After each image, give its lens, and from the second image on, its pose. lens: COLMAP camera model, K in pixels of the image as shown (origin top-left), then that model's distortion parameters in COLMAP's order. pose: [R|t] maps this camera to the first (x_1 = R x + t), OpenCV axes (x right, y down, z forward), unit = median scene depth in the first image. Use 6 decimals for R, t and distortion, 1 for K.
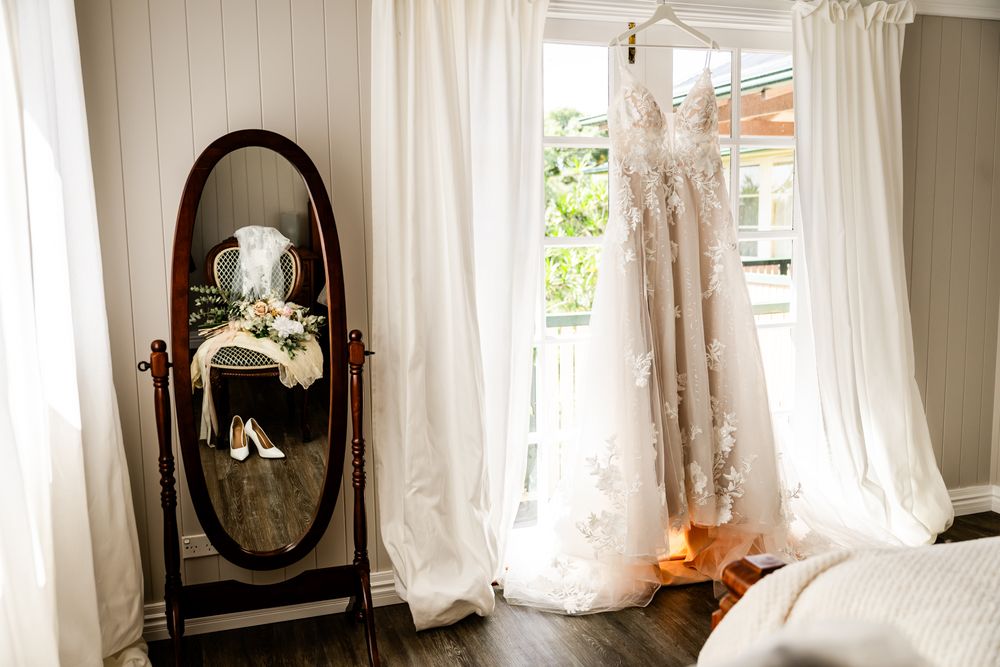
lens RADIAL K [[975.9, 0, 490.9], [0, 975.9, 342.8], [0, 0, 1]] dist [0.018960, 0.000000]
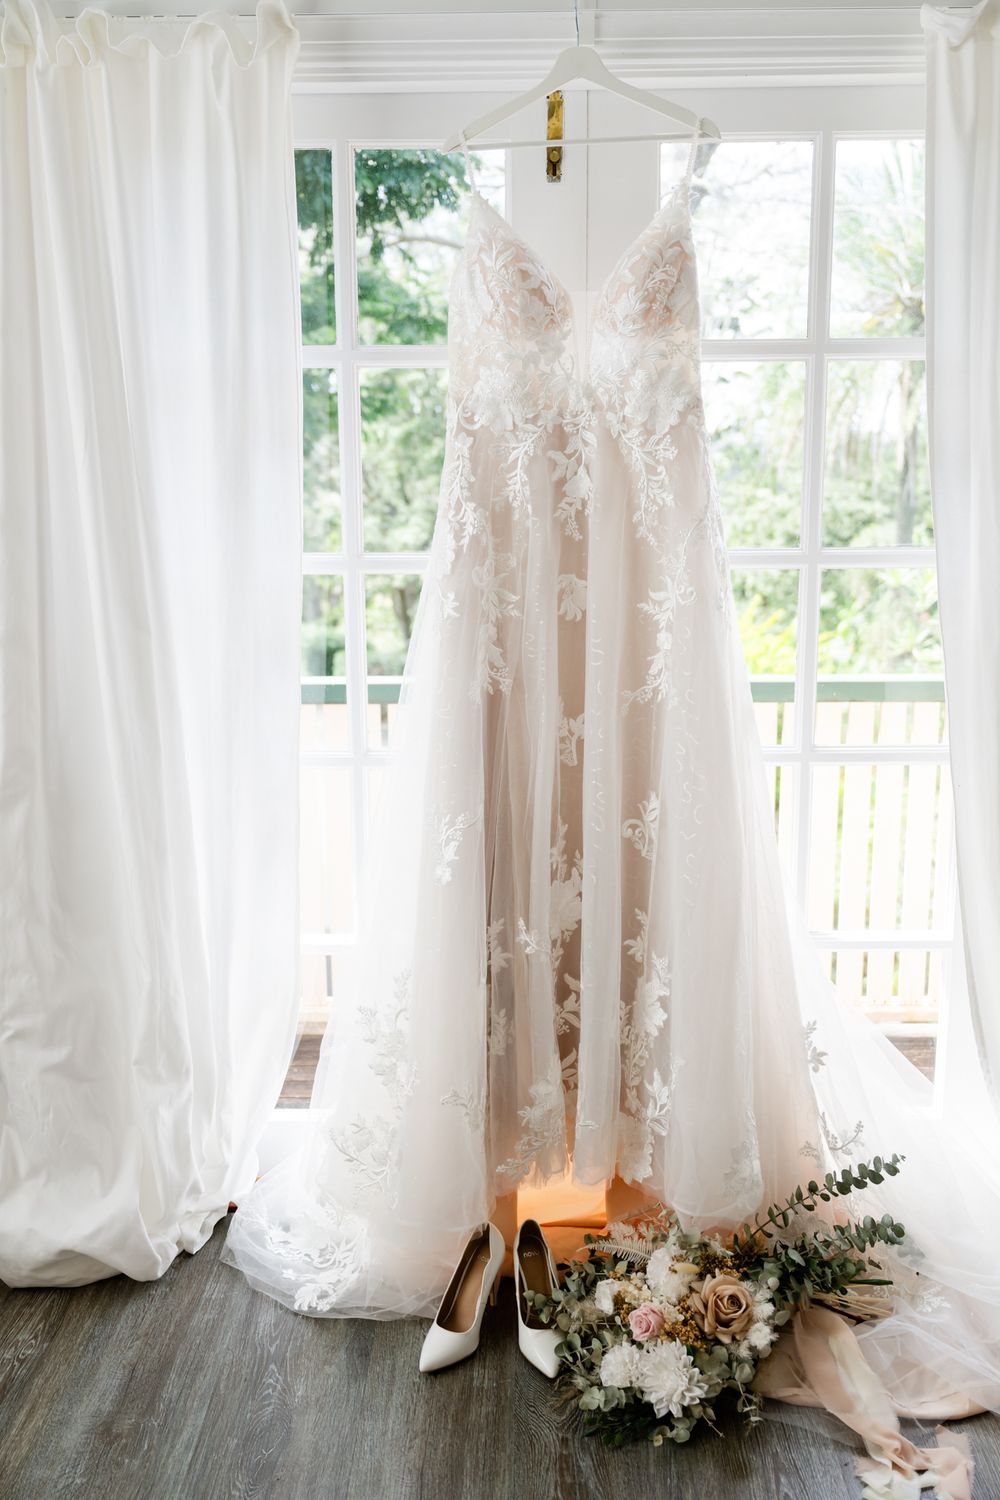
lens RADIAL K [[1549.5, 0, 469.0], [0, 1549.5, 780.9], [0, 0, 1]] dist [0.030834, 0.000000]
pose [[0.928906, 0.085791, -0.360242, 0.418467], [-0.053269, 0.993633, 0.099276, -0.078412], [0.366465, -0.073028, 0.927561, 0.293143]]
